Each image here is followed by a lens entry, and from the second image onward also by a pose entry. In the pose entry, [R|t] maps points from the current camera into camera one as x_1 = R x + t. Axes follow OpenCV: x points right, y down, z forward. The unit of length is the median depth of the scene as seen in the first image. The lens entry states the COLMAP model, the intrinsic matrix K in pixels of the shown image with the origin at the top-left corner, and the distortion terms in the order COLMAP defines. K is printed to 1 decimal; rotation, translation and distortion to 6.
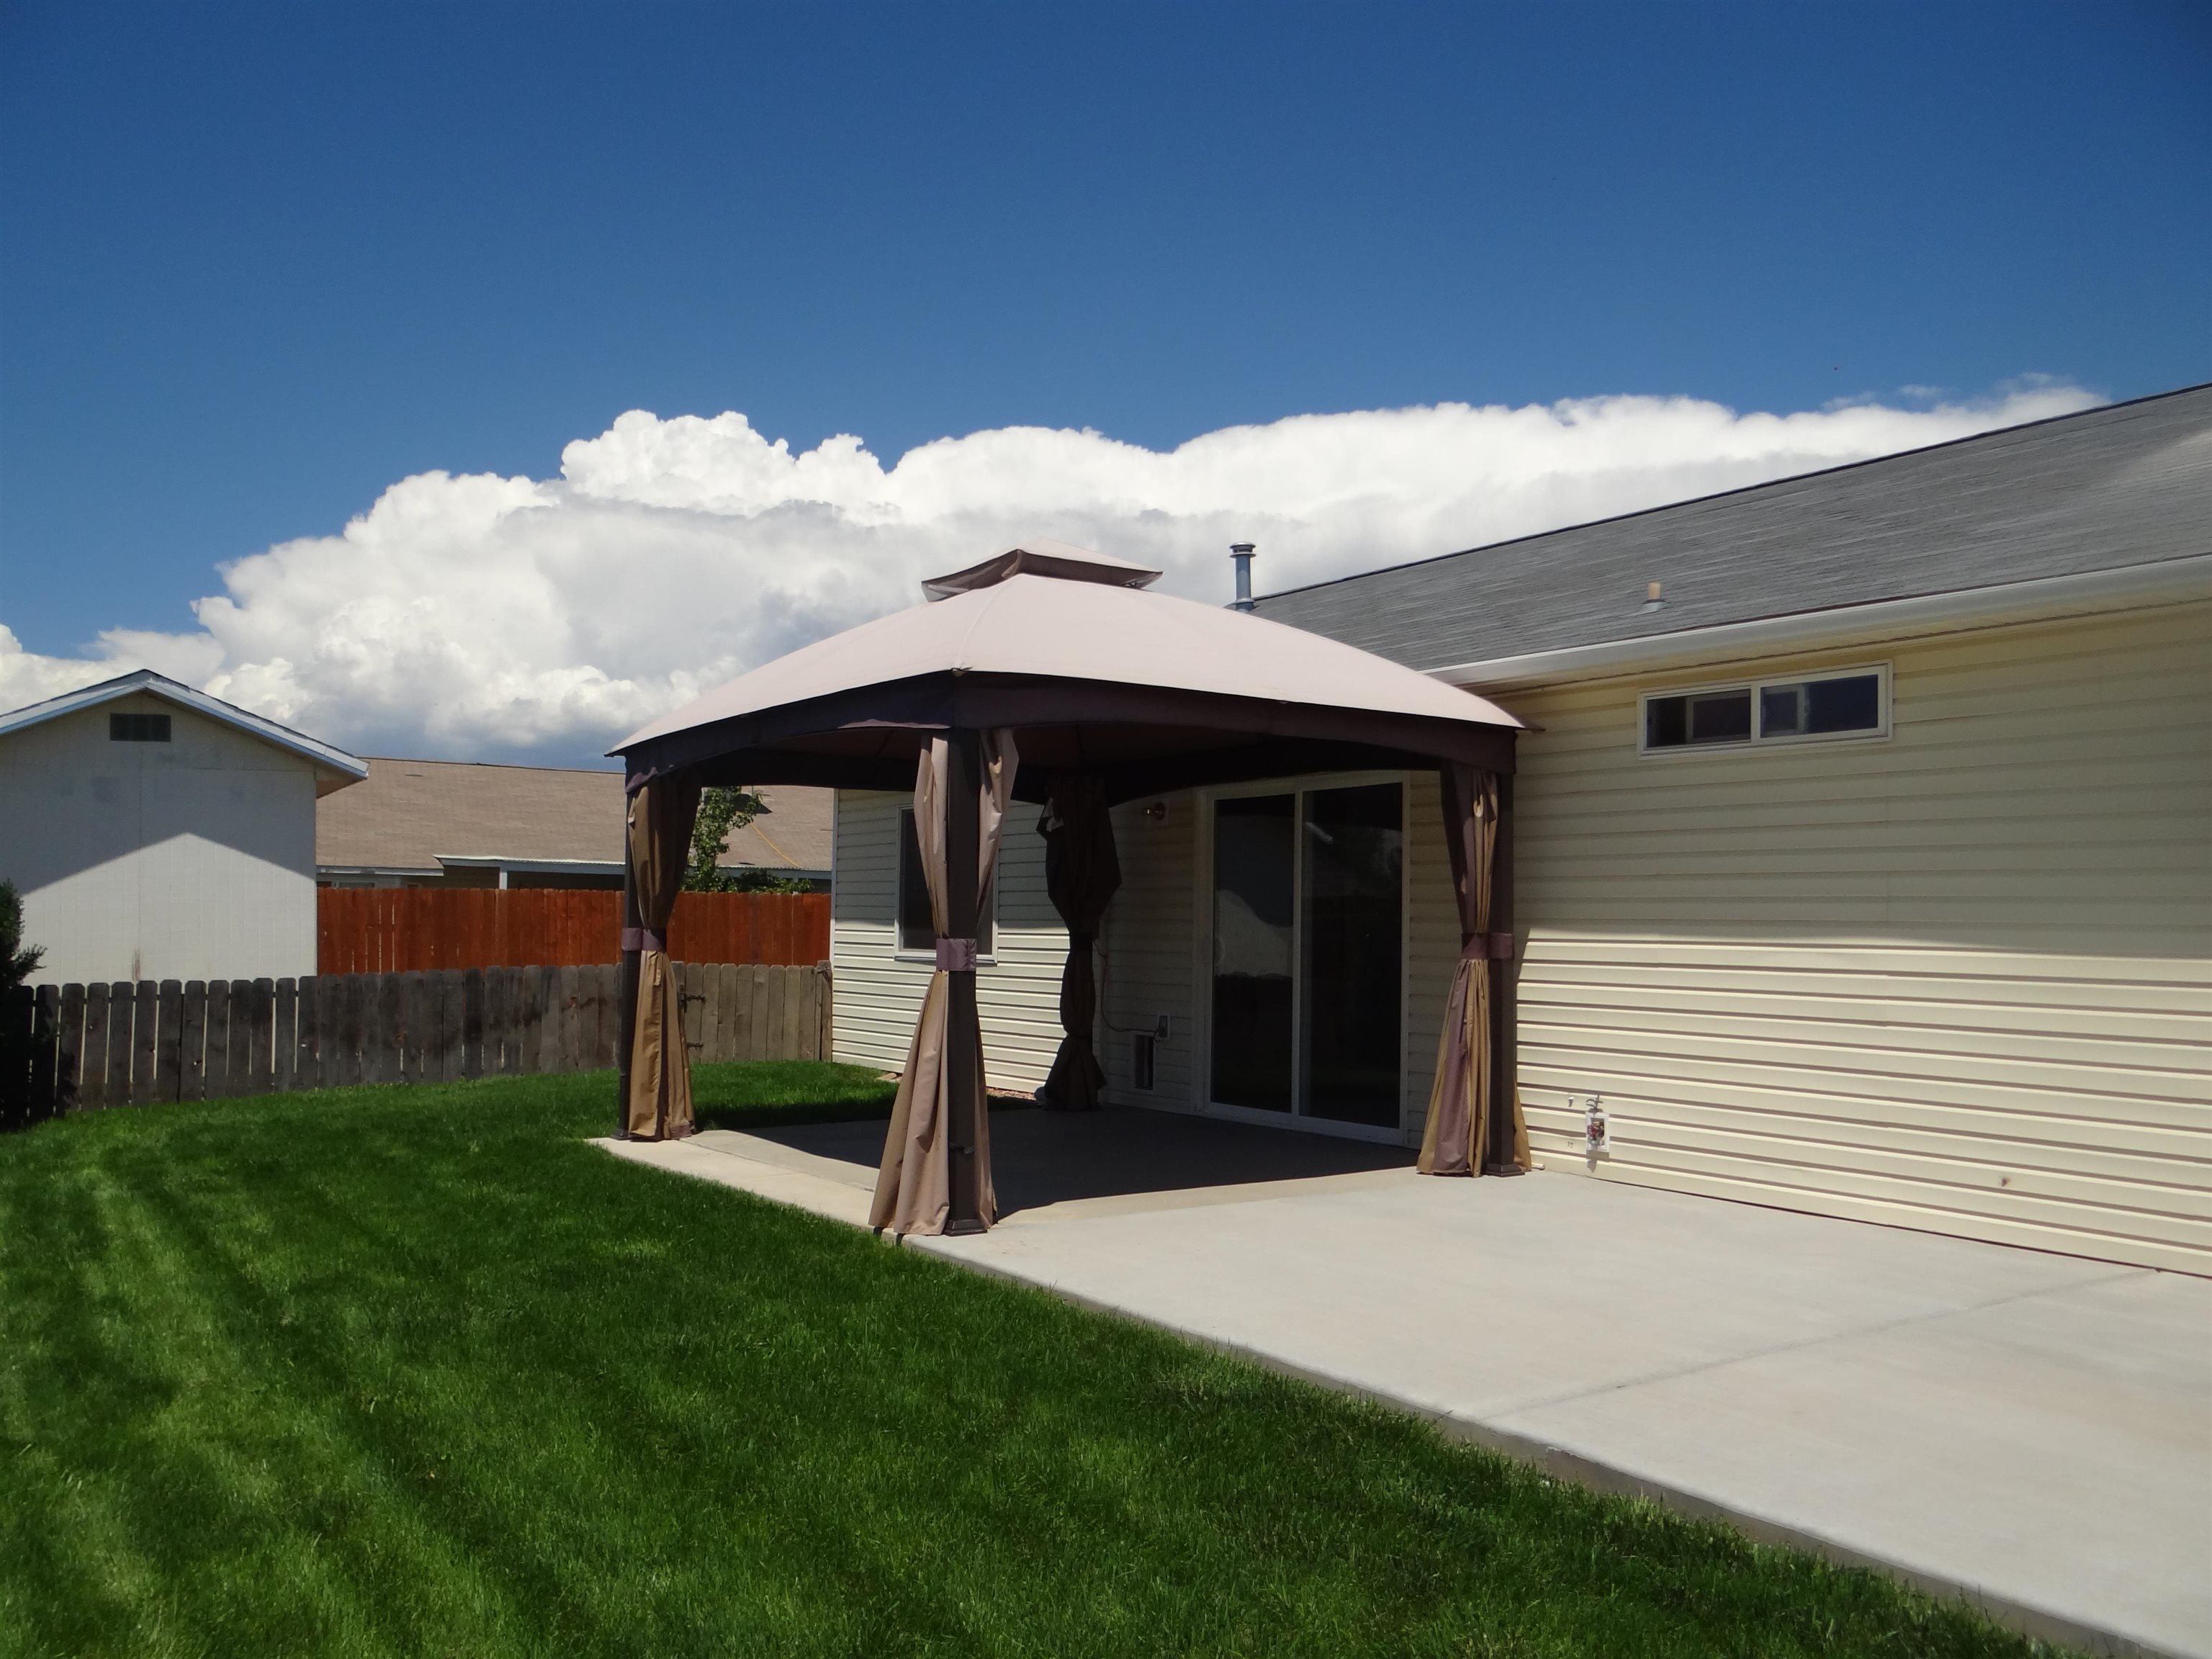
lens RADIAL K [[1760.2, 0, 1105.5], [0, 1760.2, 819.4], [0, 0, 1]] dist [0.011666, -0.005380]
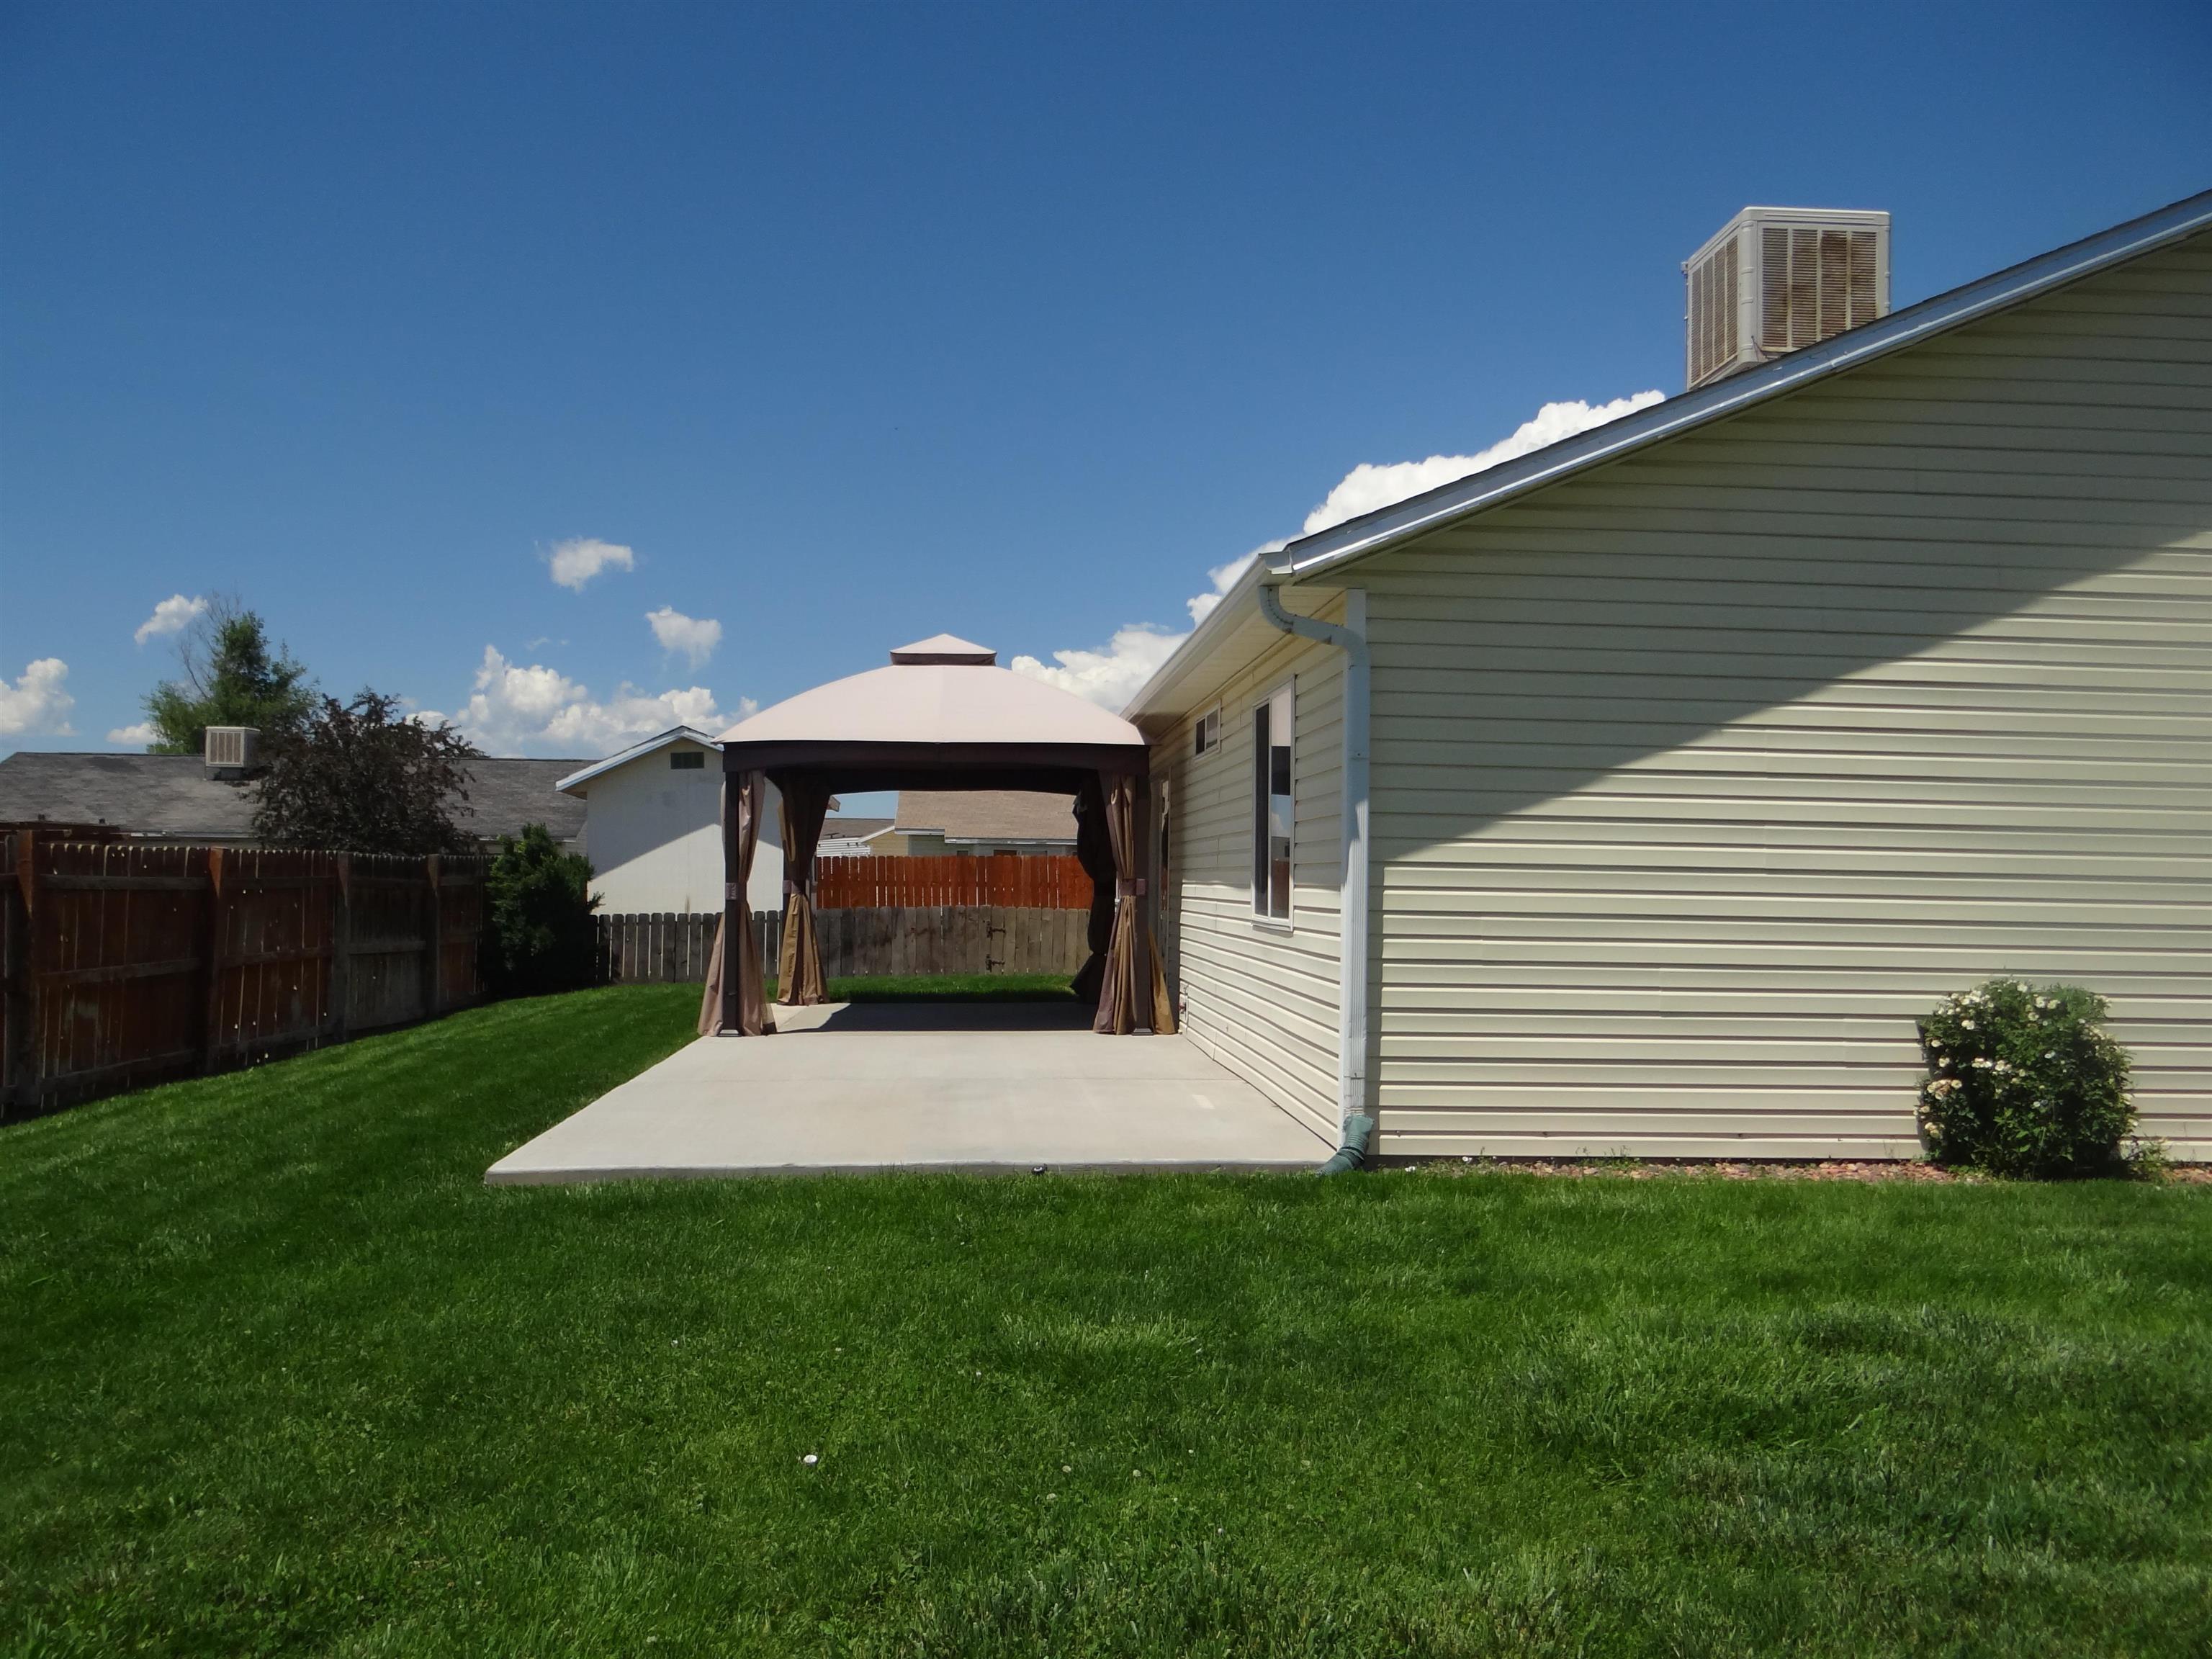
lens RADIAL K [[1760.2, 0, 1105.5], [0, 1760.2, 819.4], [0, 0, 1]] dist [0.011666, -0.005380]
pose [[0.859427, -0.021640, -0.510801, 0.627822], [0.032090, 0.999417, 0.011652, -0.003954], [0.510251, -0.026406, 0.859620, -0.209876]]
